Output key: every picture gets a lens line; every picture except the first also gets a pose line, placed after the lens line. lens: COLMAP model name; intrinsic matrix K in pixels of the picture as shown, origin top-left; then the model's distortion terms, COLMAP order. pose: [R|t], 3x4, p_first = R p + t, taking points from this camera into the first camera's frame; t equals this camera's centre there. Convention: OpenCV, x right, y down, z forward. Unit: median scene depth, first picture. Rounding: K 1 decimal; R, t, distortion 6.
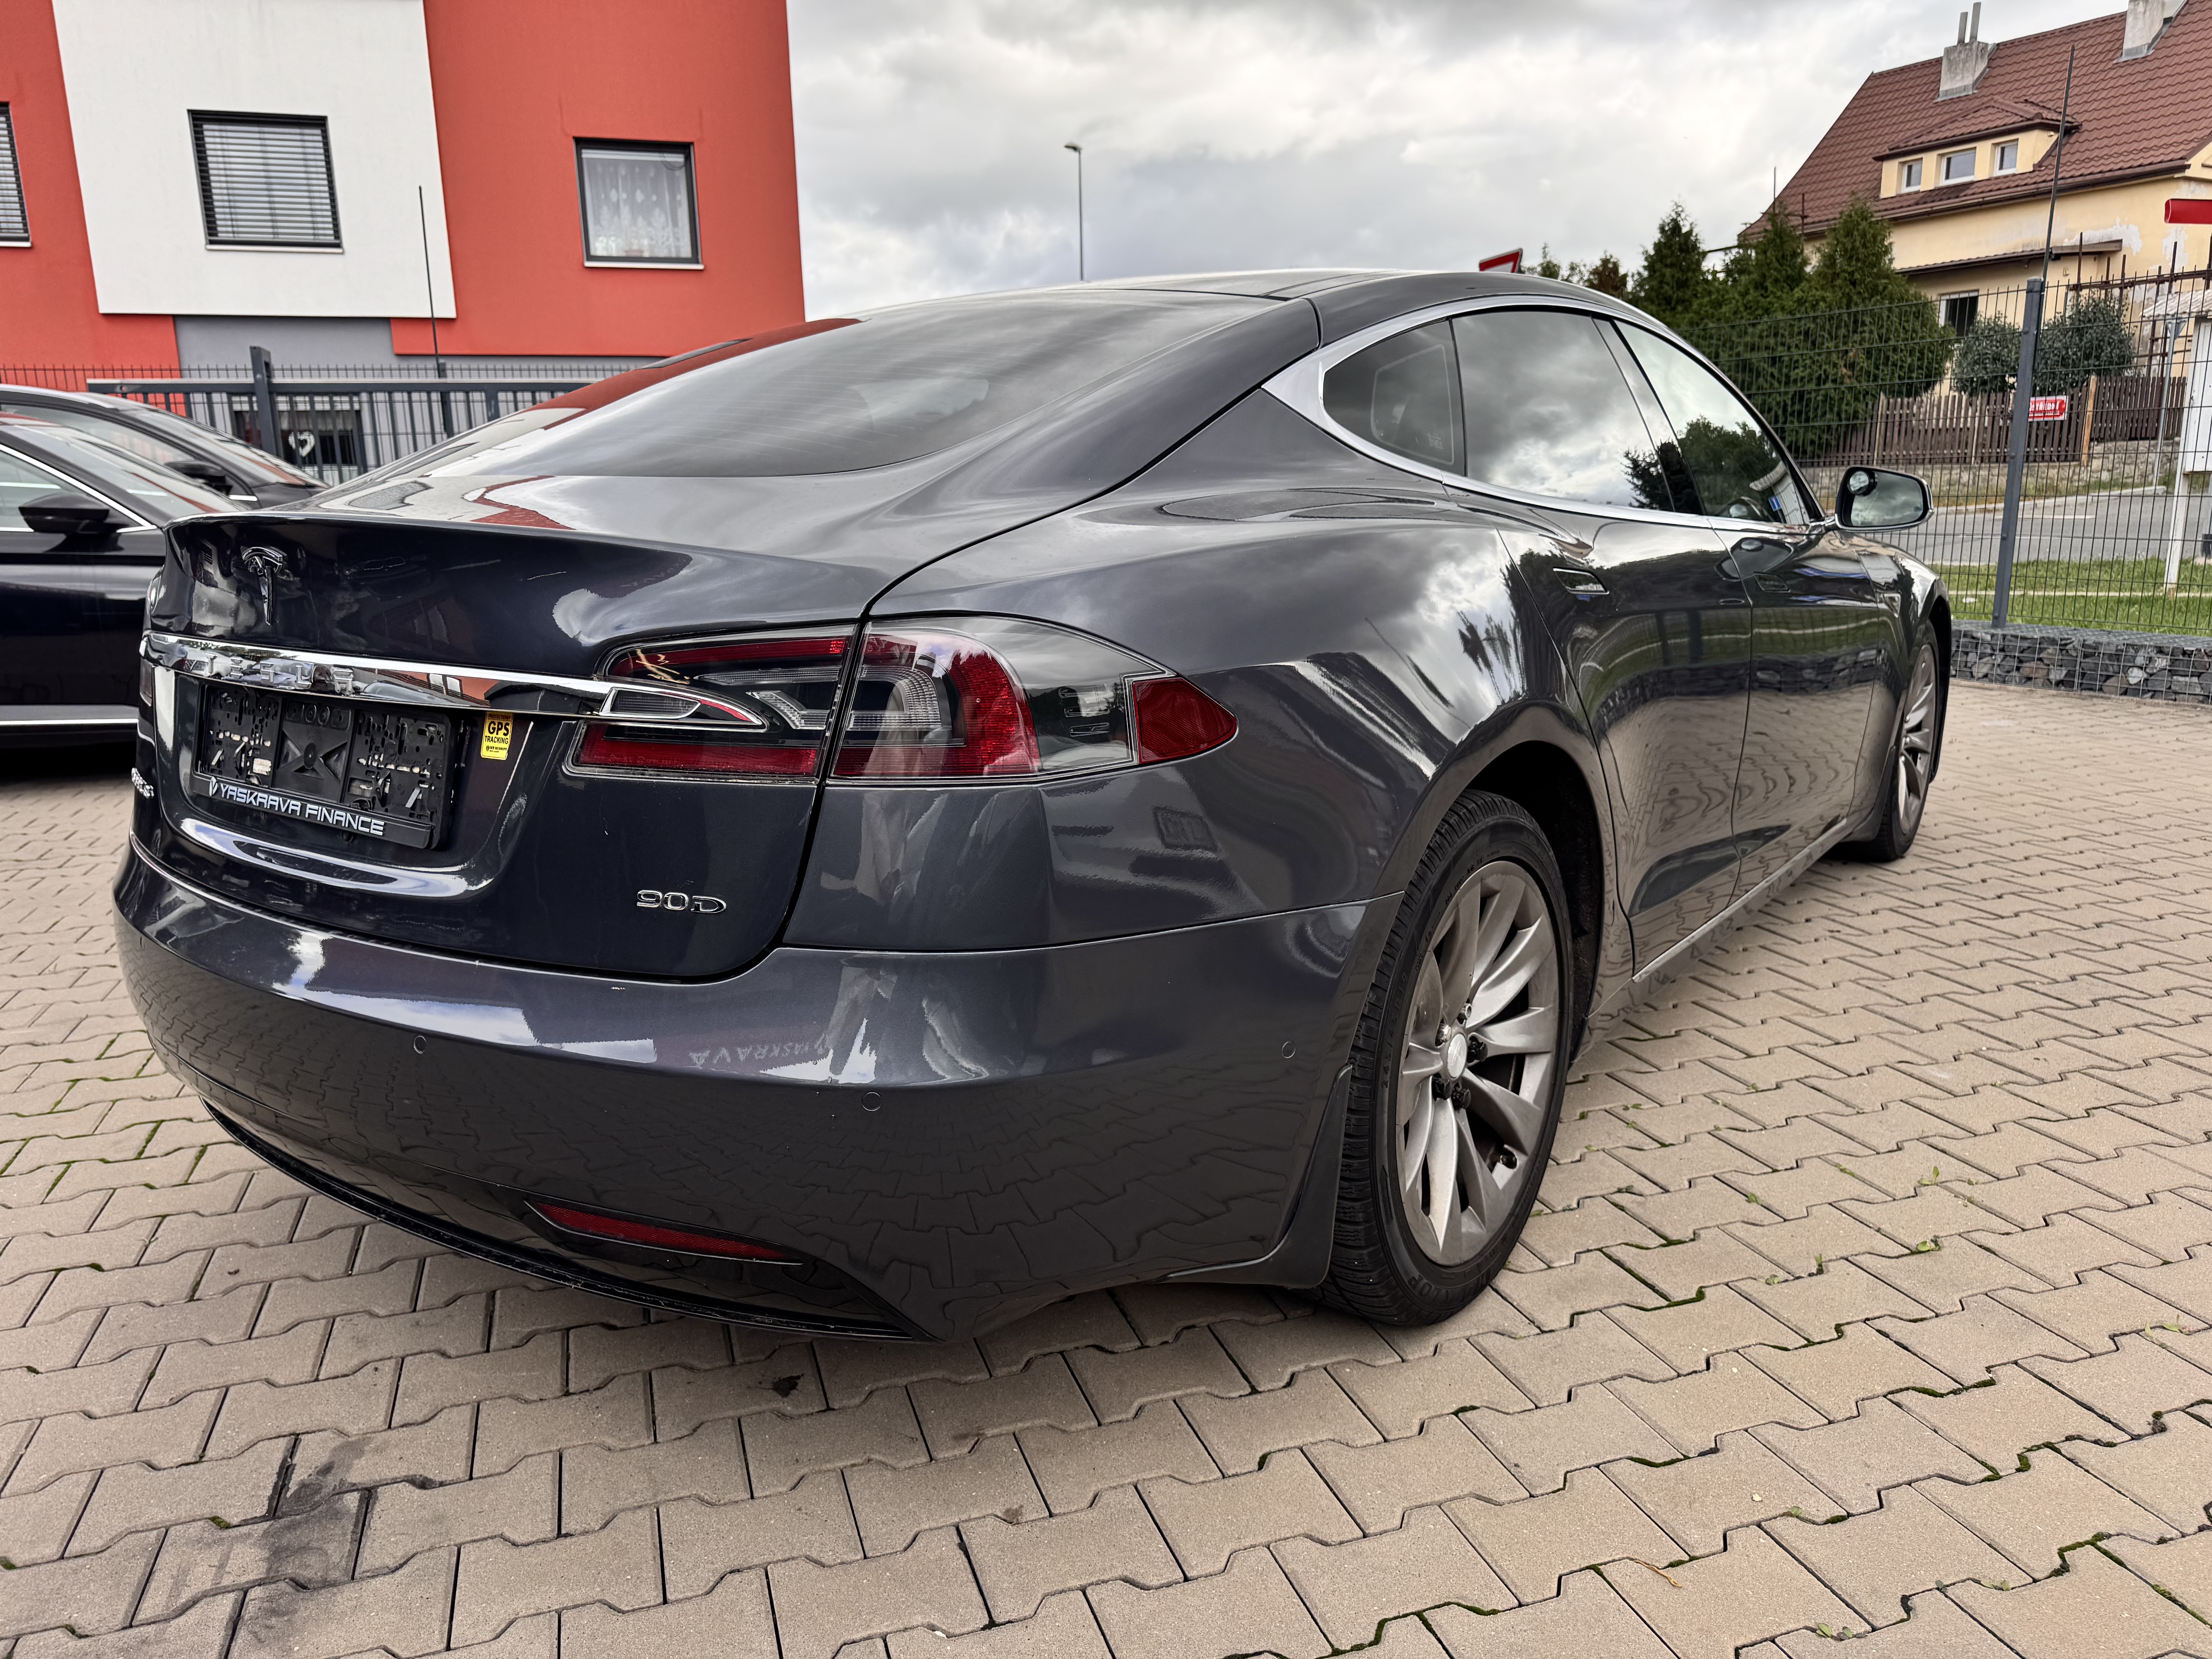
lens RADIAL K [[1592.0, 0, 1106.0], [0, 1592.0, 828.4], [0, 0, 1]] dist [0.038436, -0.043356]
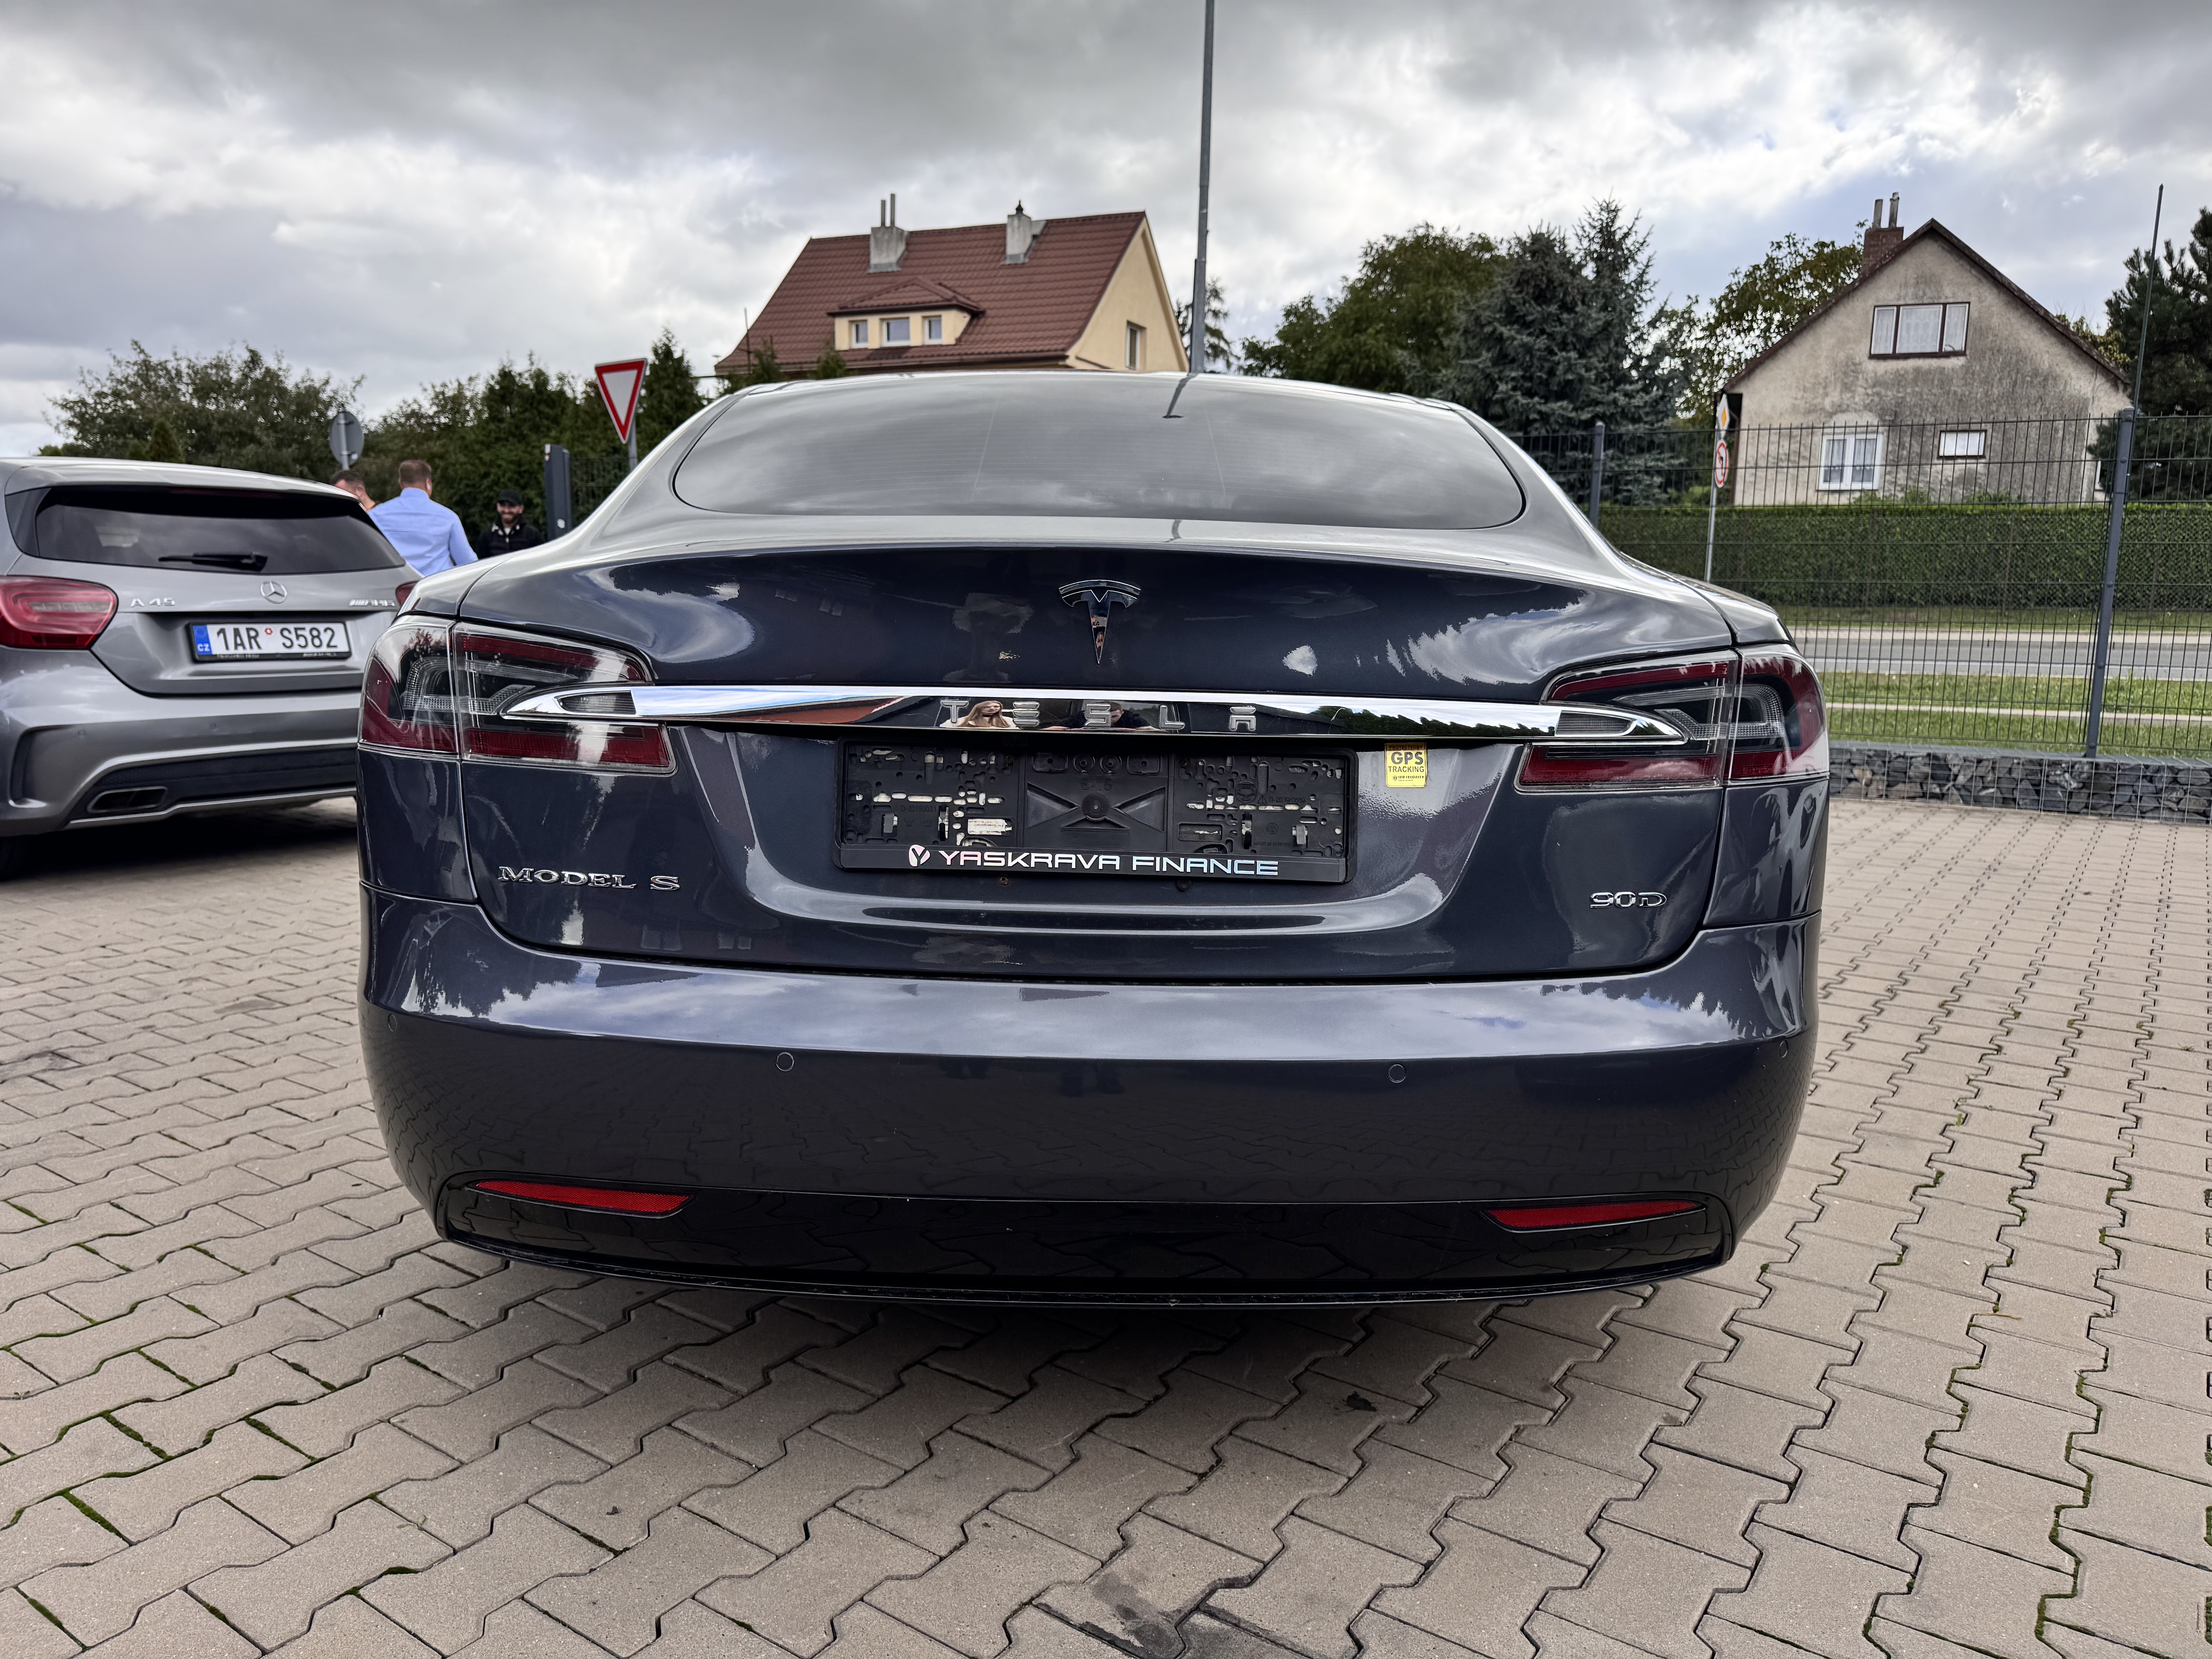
lens RADIAL K [[1592.0, 0, 1117.9], [0, 1592.0, 839.0], [0, 0, 1]] dist [0.038436, -0.043356]
pose [[0.789590, -0.063416, 0.610349, -0.071302], [0.100668, 0.994556, -0.026896, -0.000118], [-0.605321, 0.082679, 0.791676, 0.019090]]
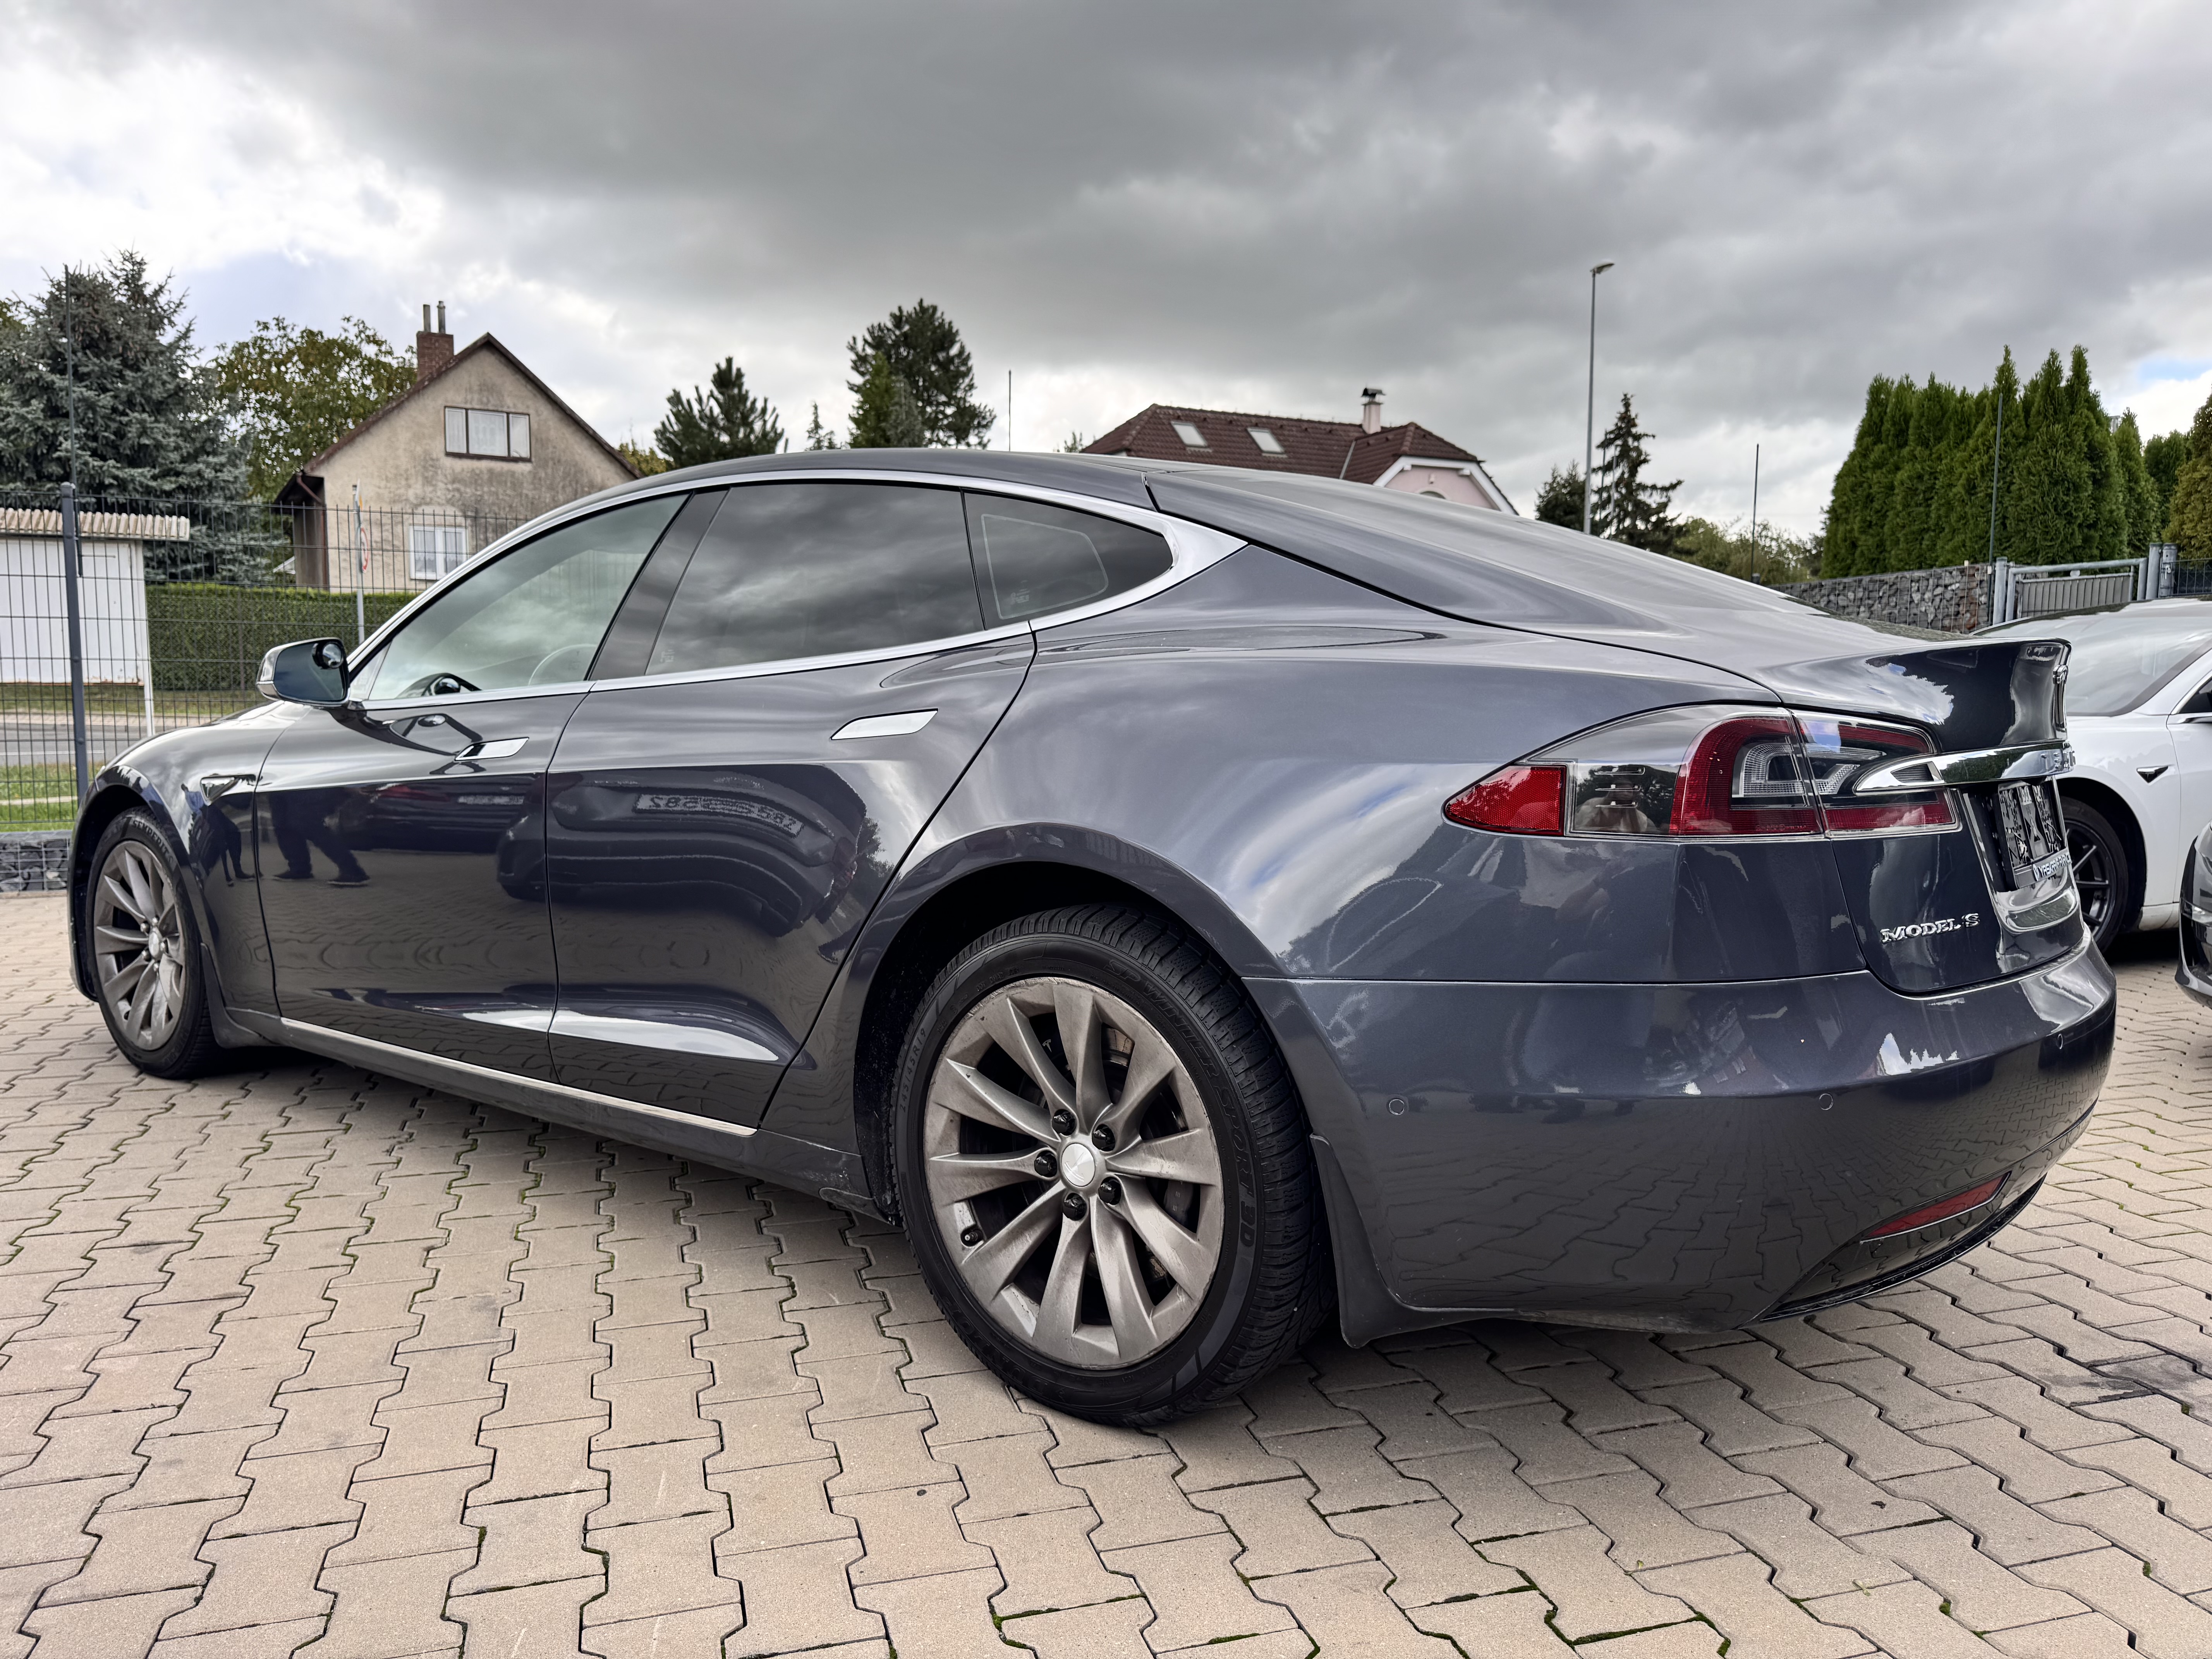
lens RADIAL K [[1592.0, 0, 1114.7], [0, 1592.0, 819.4], [0, 0, 1]] dist [0.038436, -0.043356]
pose [[0.001231, -0.061842, 0.998085, -0.122481], [0.211294, 0.975568, 0.060186, -0.019453], [-0.977422, 0.210815, 0.014267, 0.116559]]
